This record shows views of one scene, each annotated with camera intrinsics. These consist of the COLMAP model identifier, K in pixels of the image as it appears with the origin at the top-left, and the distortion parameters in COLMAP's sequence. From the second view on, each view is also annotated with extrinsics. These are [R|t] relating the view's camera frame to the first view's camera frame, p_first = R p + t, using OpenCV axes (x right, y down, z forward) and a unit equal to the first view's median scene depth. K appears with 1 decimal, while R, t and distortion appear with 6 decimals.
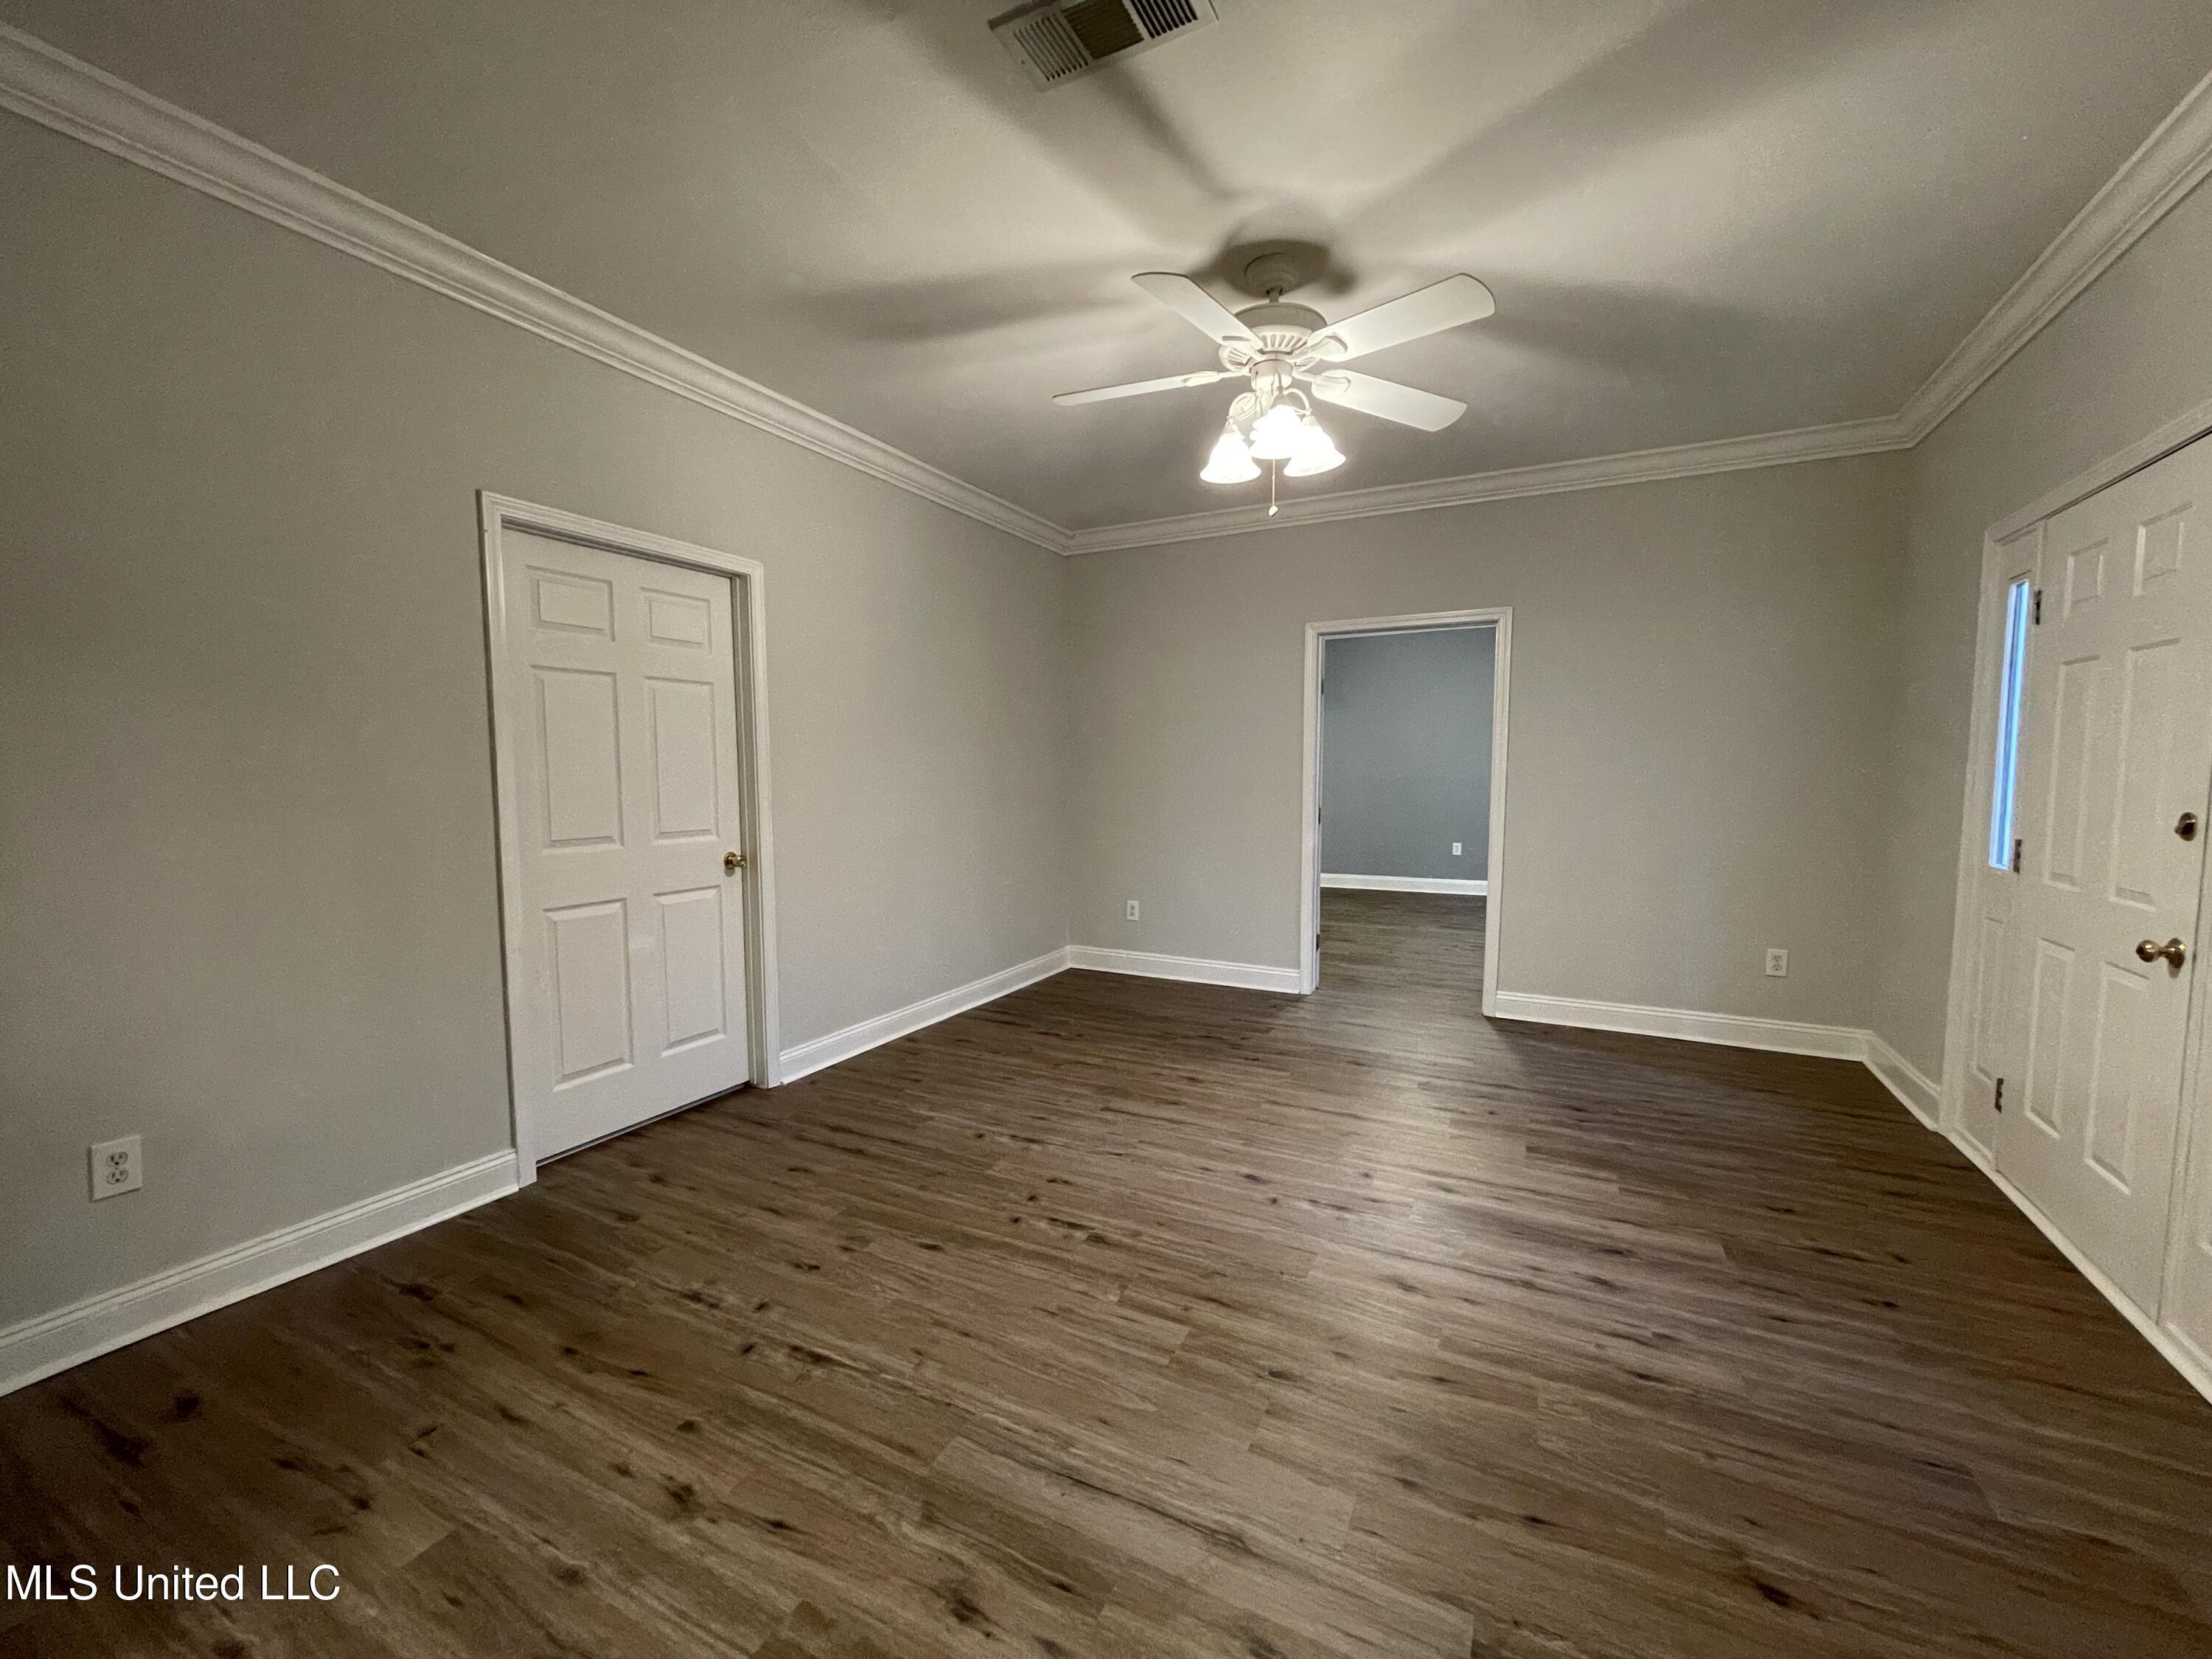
lens RADIAL K [[891.9, 0, 1090.5], [0, 891.9, 836.2], [0, 0, 1]] dist [-0.000757, 0.000478]
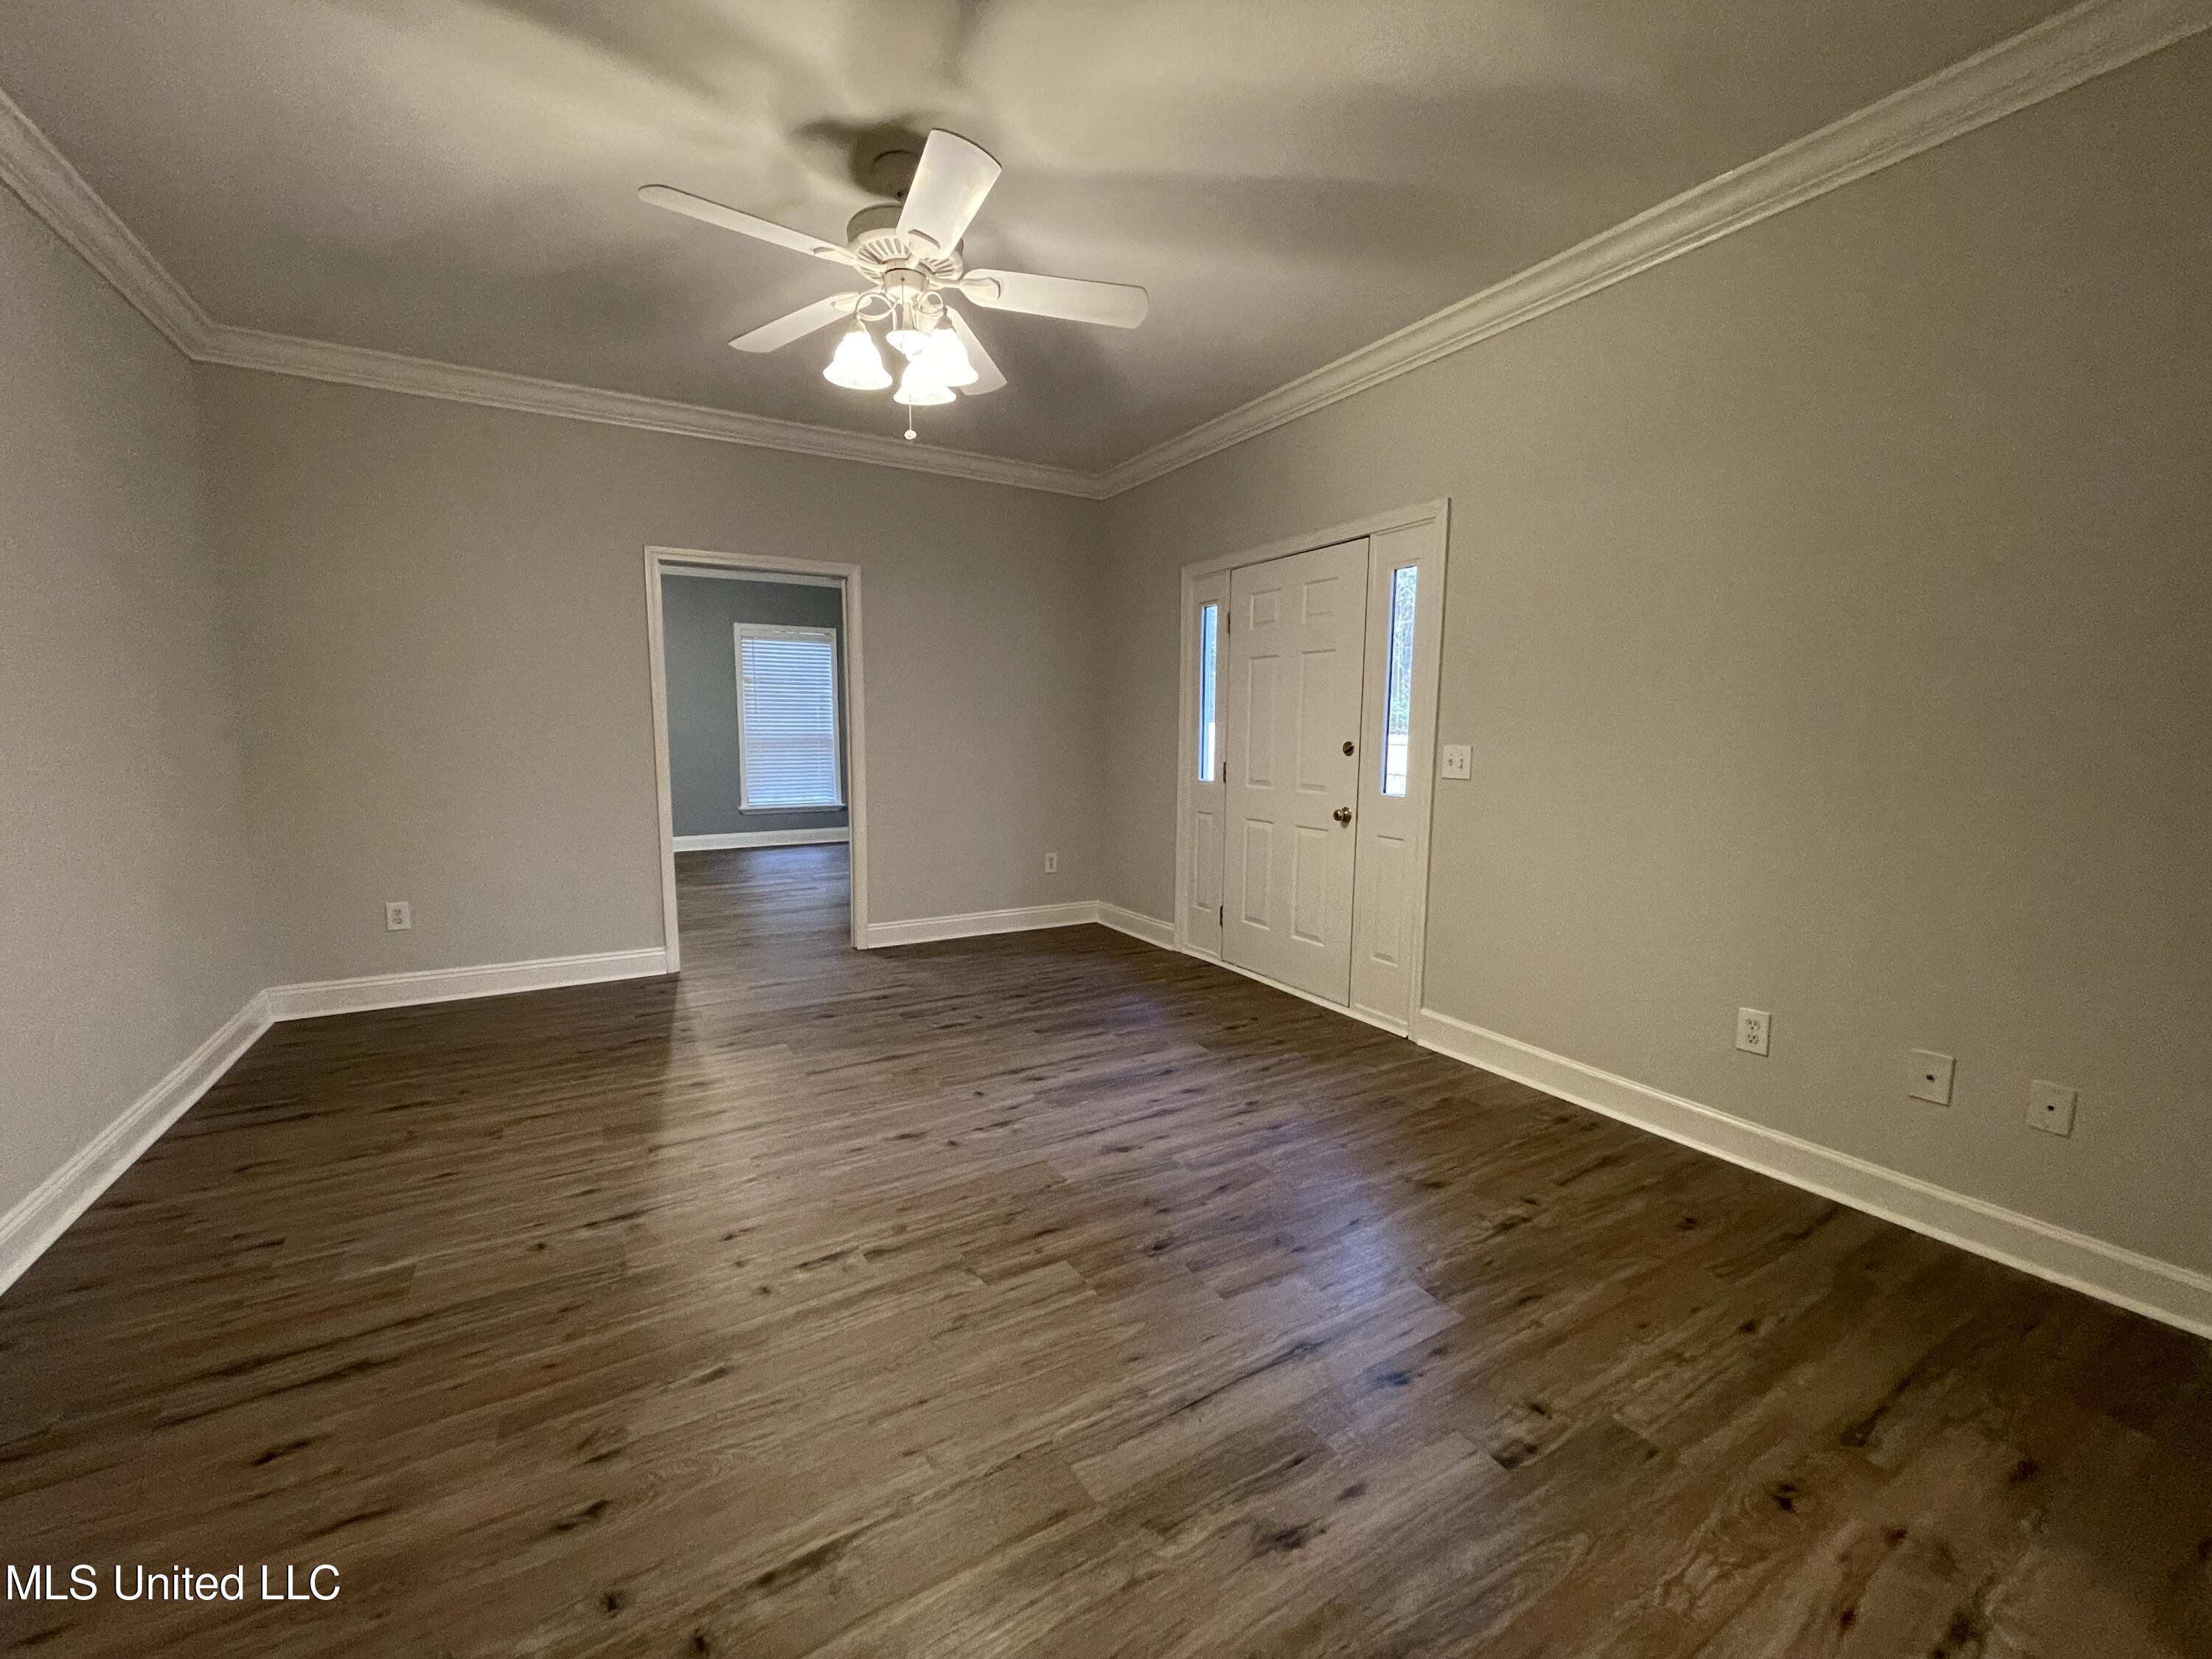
lens RADIAL K [[891.9, 0, 1088.5], [0, 891.9, 841.3], [0, 0, 1]] dist [-0.000757, 0.000478]
pose [[0.531857, -0.103907, 0.840435, -0.541586], [0.059807, 0.994574, 0.085116, -0.006933], [-0.844720, 0.004995, 0.535186, 0.343465]]
